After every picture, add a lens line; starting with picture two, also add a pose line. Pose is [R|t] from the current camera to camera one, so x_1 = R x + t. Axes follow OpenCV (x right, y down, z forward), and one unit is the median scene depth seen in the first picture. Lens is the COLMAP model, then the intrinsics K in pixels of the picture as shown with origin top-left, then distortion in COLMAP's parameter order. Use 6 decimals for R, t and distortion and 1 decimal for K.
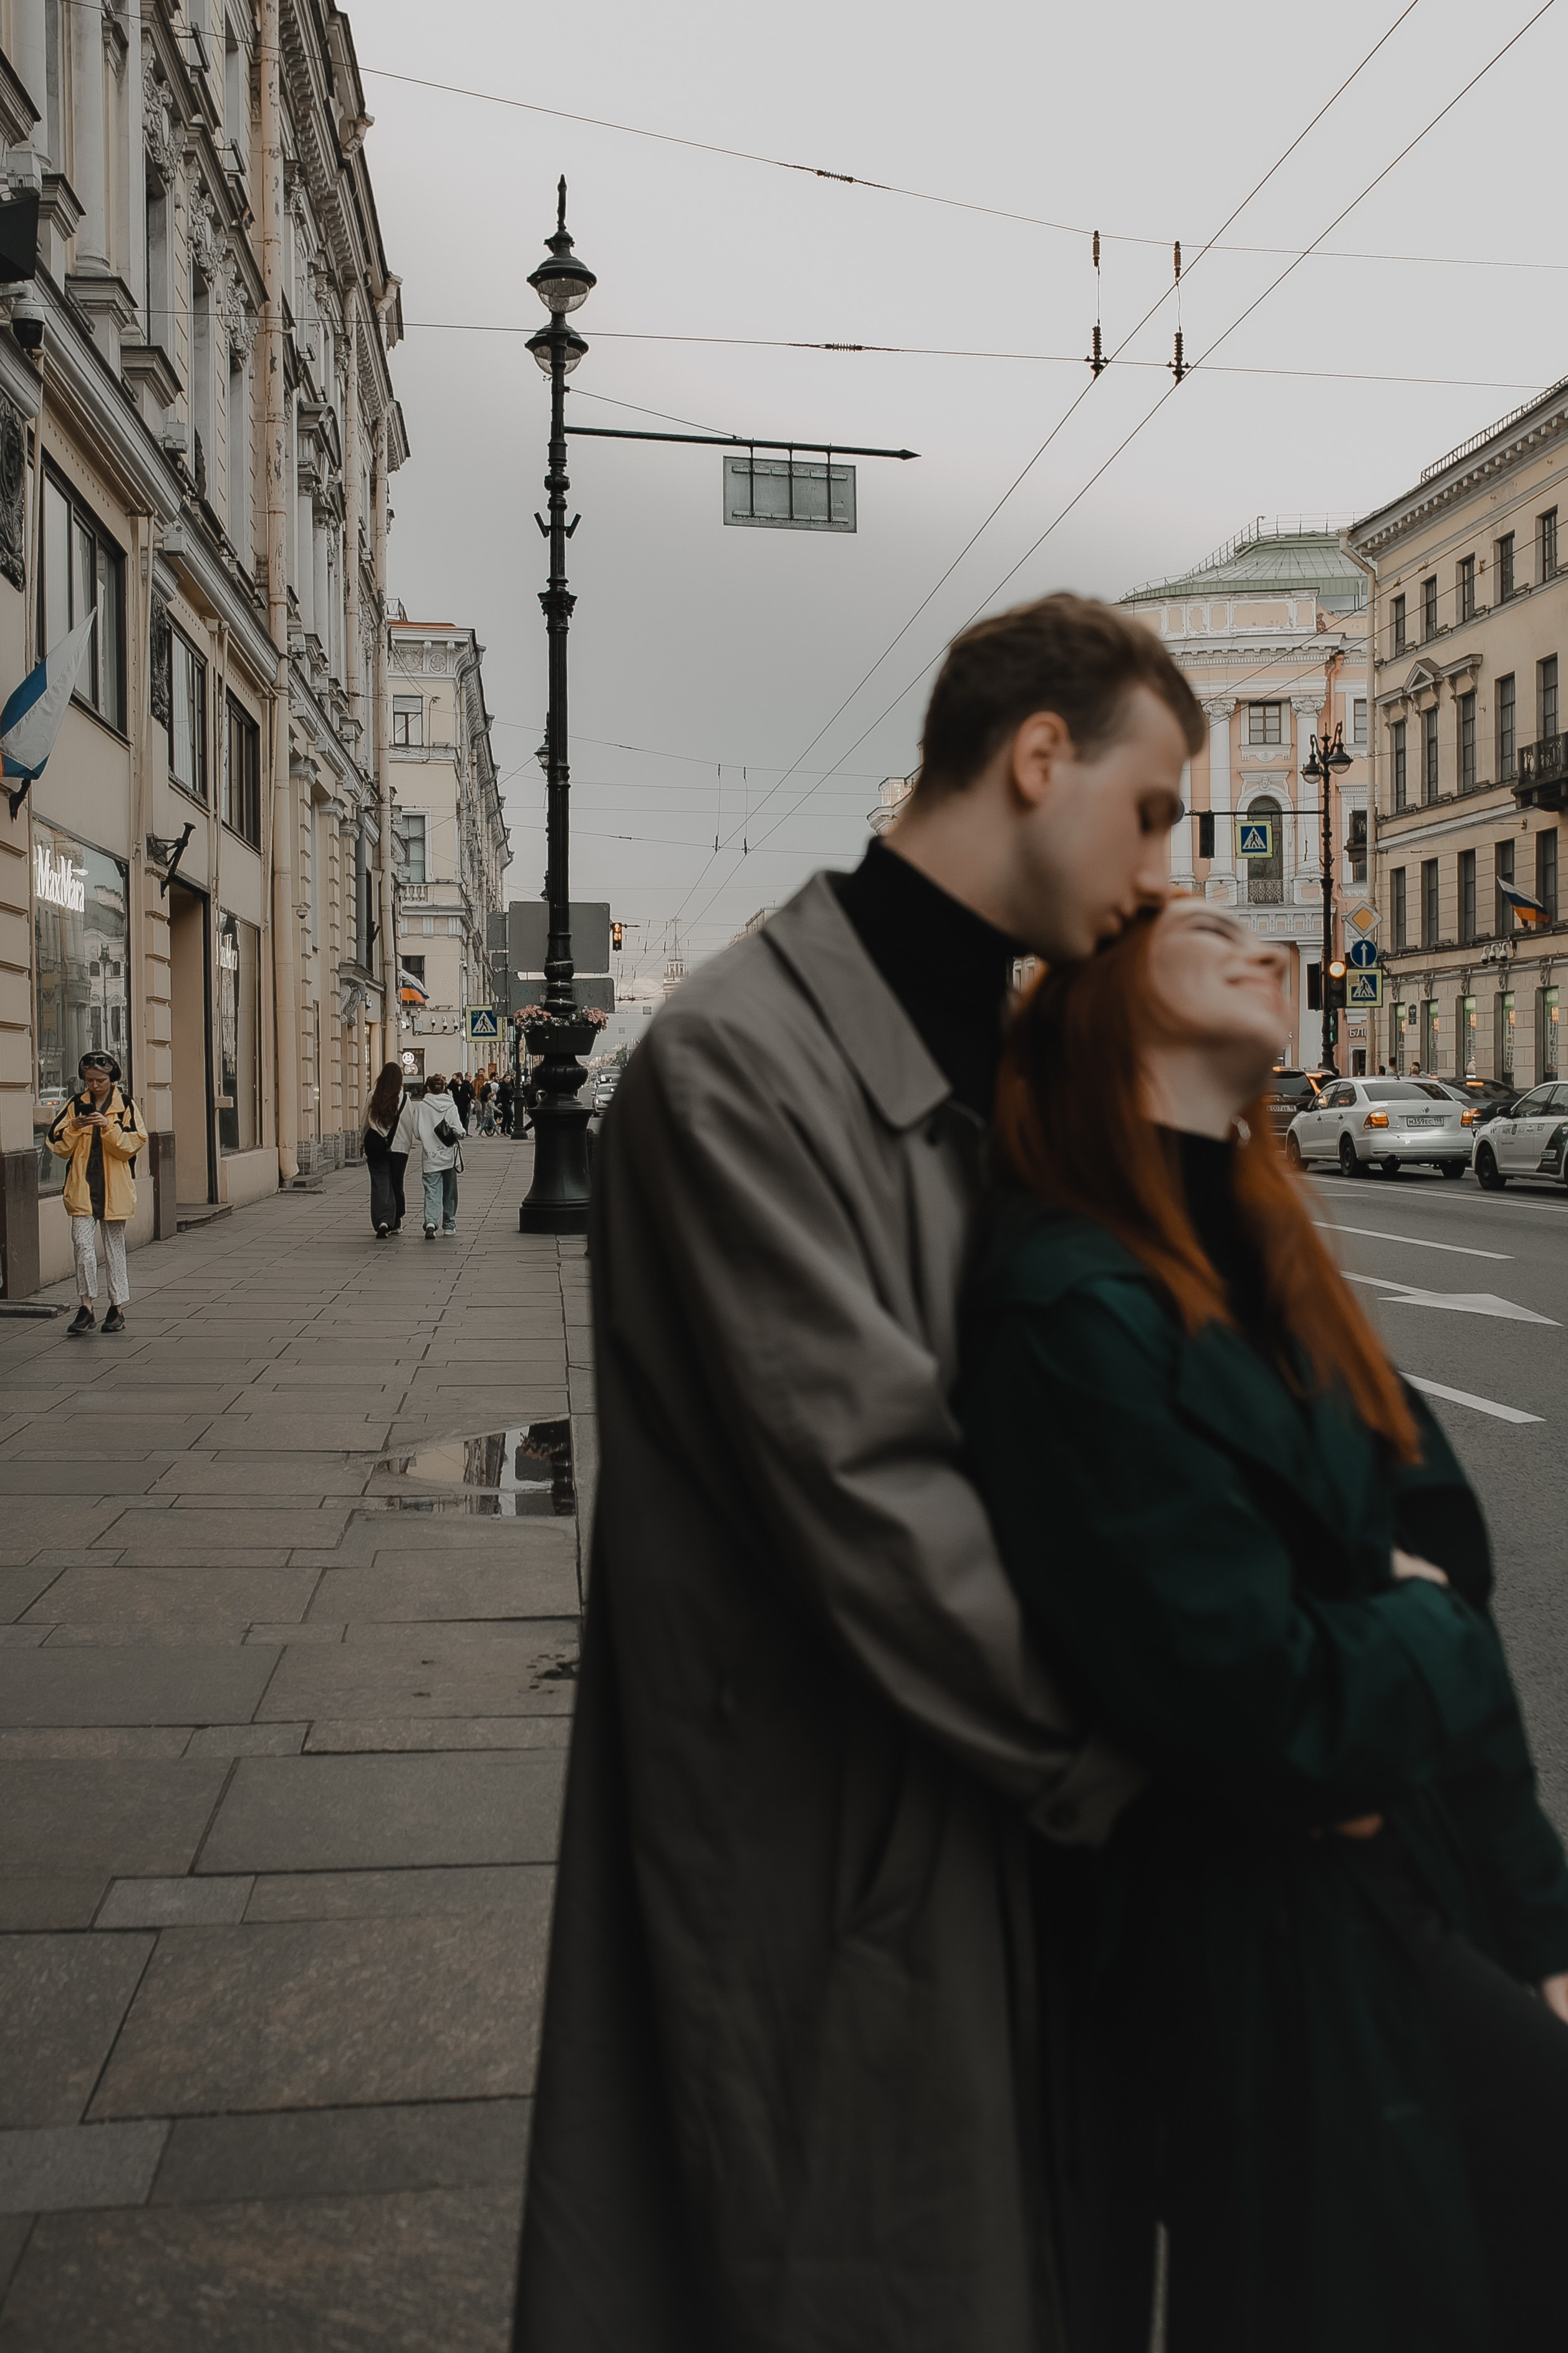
lens RADIAL K [[2315.7, 0, 772.8], [0, 2315.7, 1179.0], [0, 0, 1]] dist [-0.067266, 0.072466]
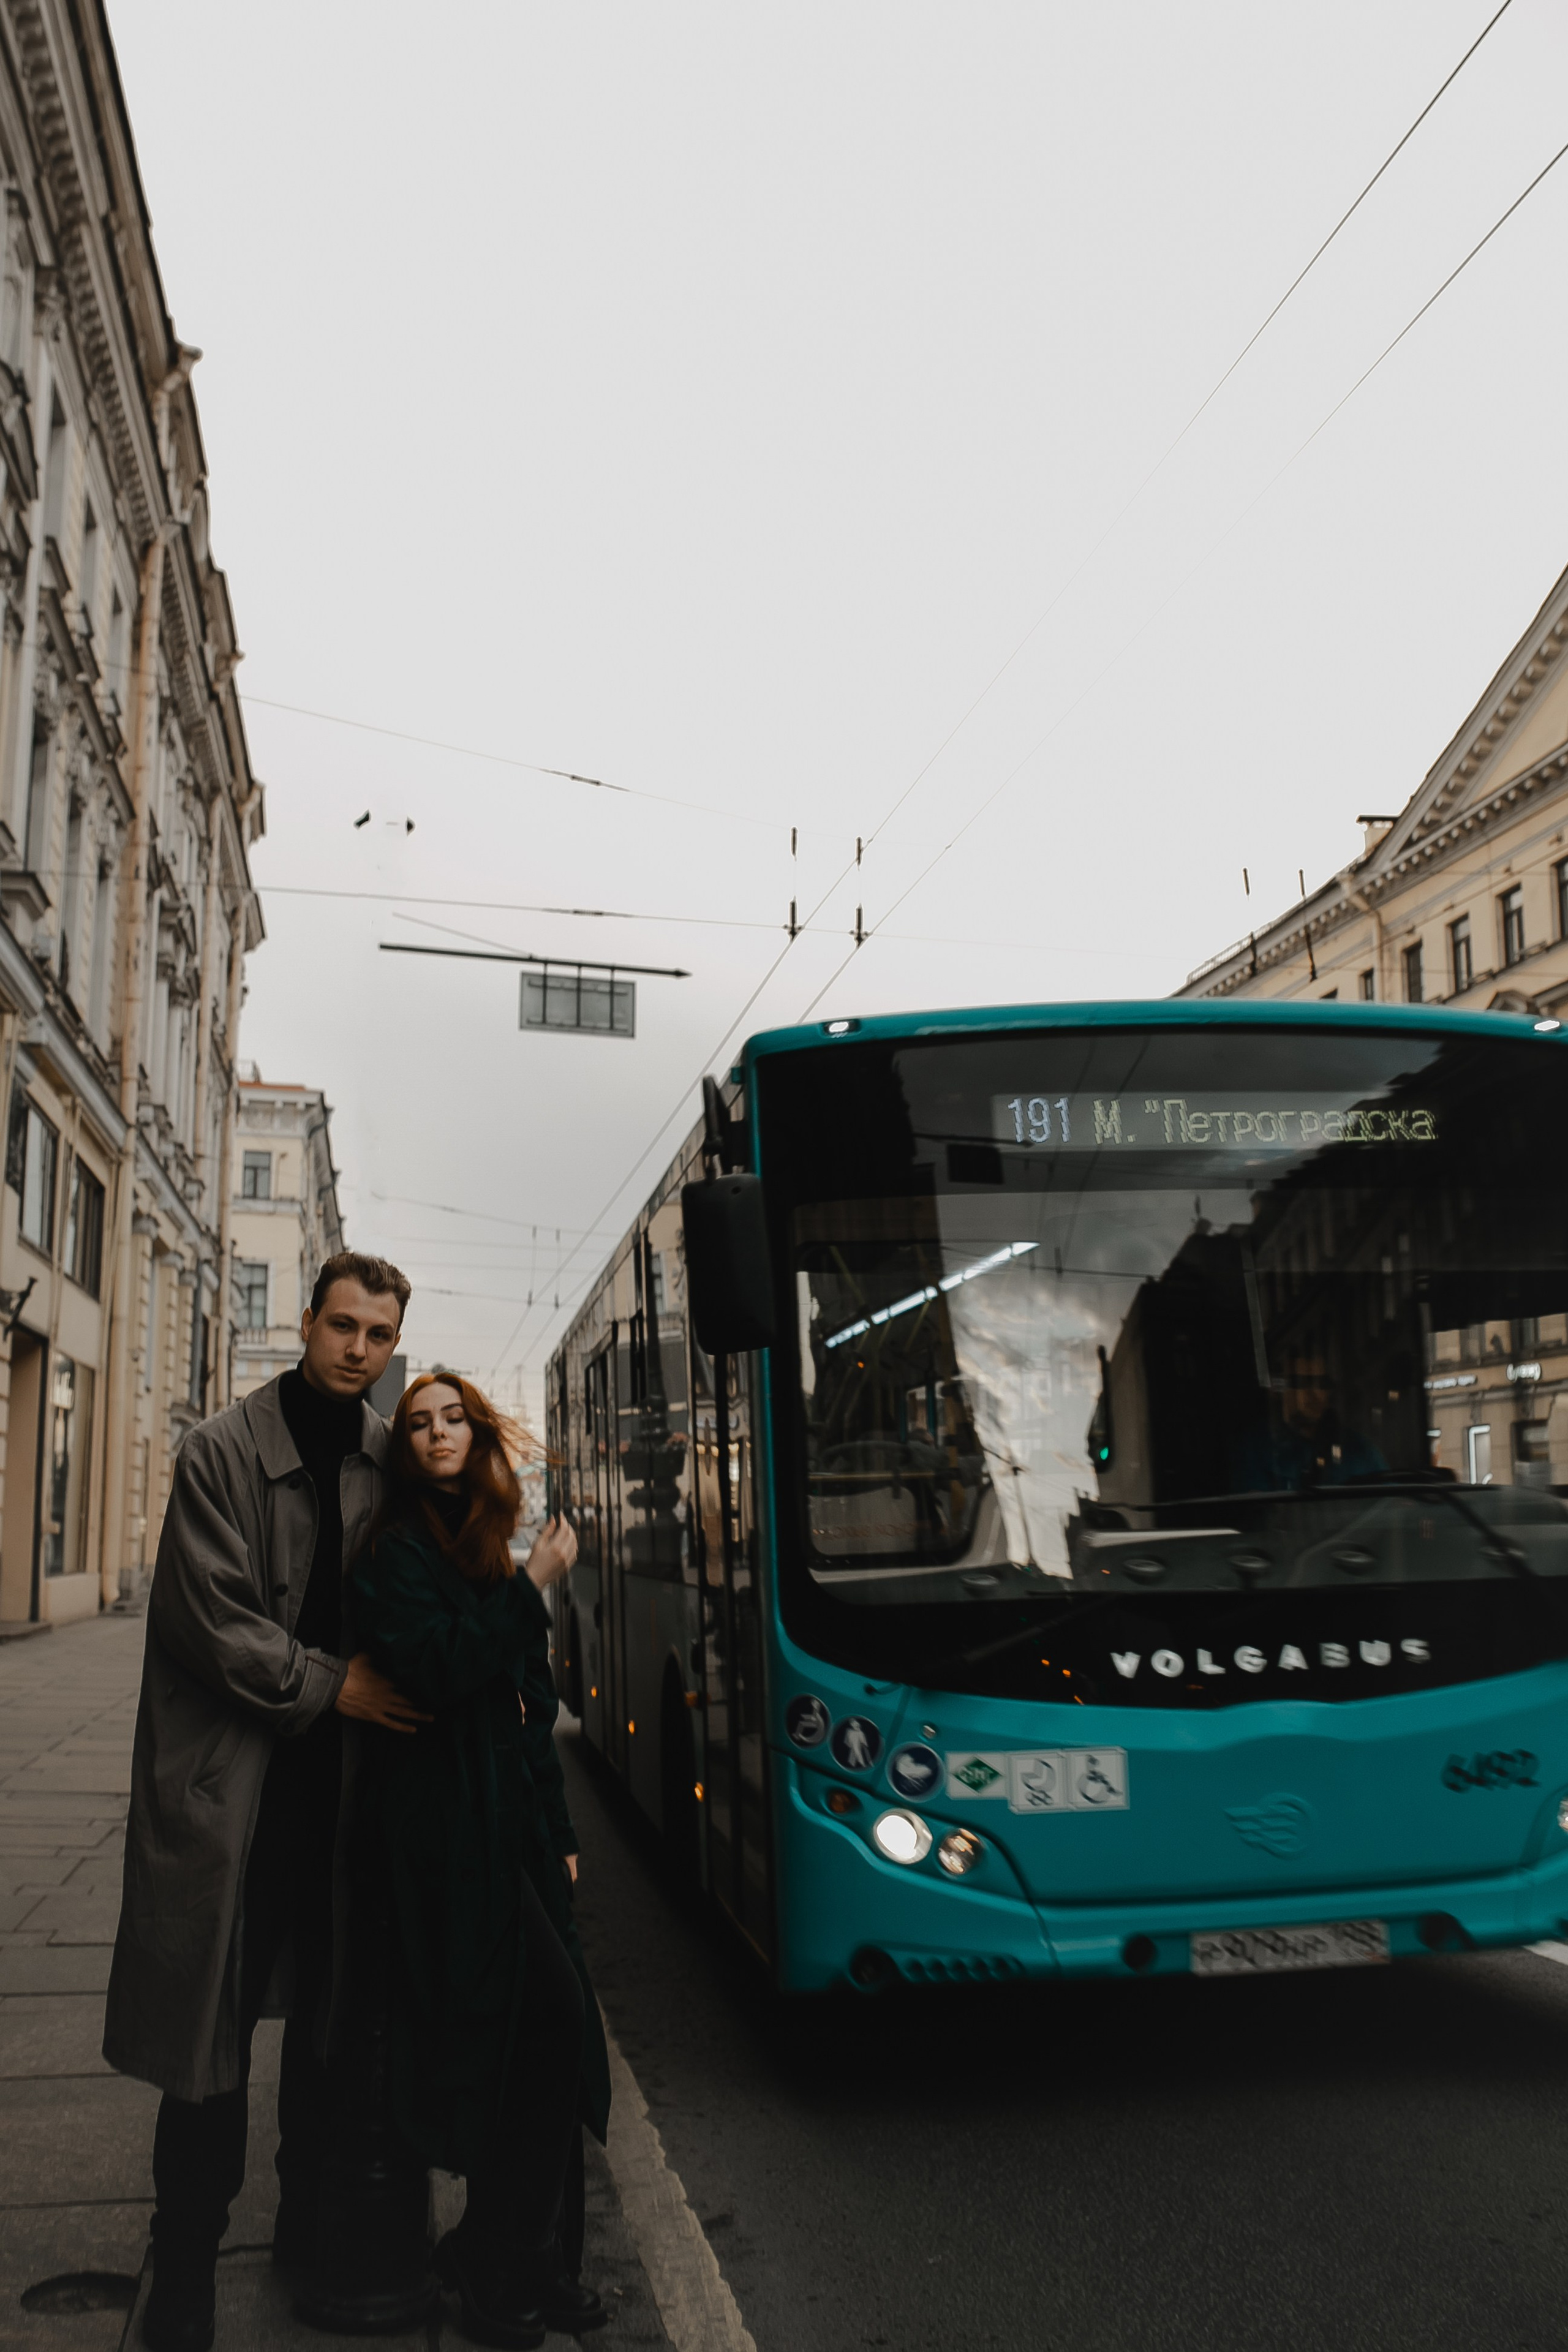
lens RADIAL K [[2315.1, 0, 772.8], [0, 2315.1, 1178.5], [0, 0, 1]] dist [-0.067266, 0.072466]
pose [[0.997984, 0.020854, 0.059943, 0.030493], [-0.008930, 0.981220, -0.192686, 0.009620], [-0.062835, 0.191762, 0.979428, -0.104972]]
